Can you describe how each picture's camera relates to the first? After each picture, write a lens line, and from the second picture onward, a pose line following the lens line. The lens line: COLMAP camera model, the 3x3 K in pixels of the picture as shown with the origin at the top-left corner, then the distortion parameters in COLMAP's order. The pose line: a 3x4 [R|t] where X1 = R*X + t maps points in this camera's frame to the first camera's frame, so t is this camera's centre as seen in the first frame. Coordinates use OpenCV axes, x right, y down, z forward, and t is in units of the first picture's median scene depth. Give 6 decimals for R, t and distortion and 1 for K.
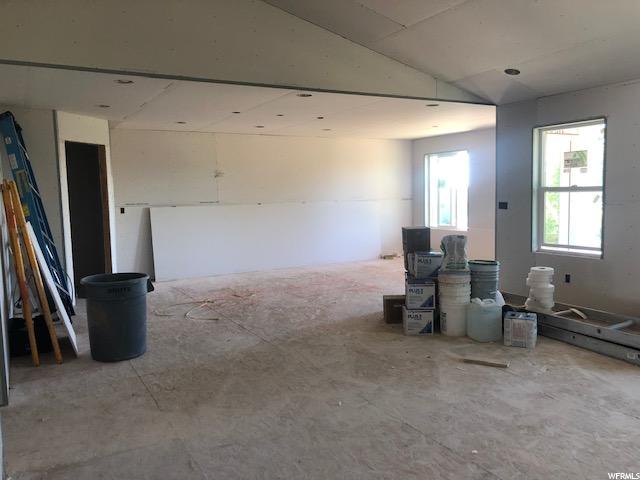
lens RADIAL K [[523.1, 0, 320.0], [0, 523.1, 240.0], [0, 0, 1]] dist [0.042081, -0.085864]
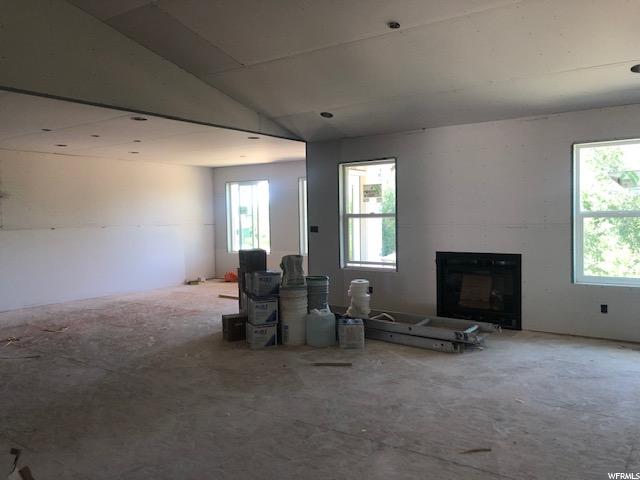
lens RADIAL K [[523.1, 0, 320.0], [0, 523.1, 240.0], [0, 0, 1]] dist [0.042081, -0.085864]
pose [[0.901979, -0.011349, 0.431630, -0.170211], [0.034295, 0.998379, -0.045416, 0.011576], [-0.430415, 0.055767, 0.900907, -0.032002]]
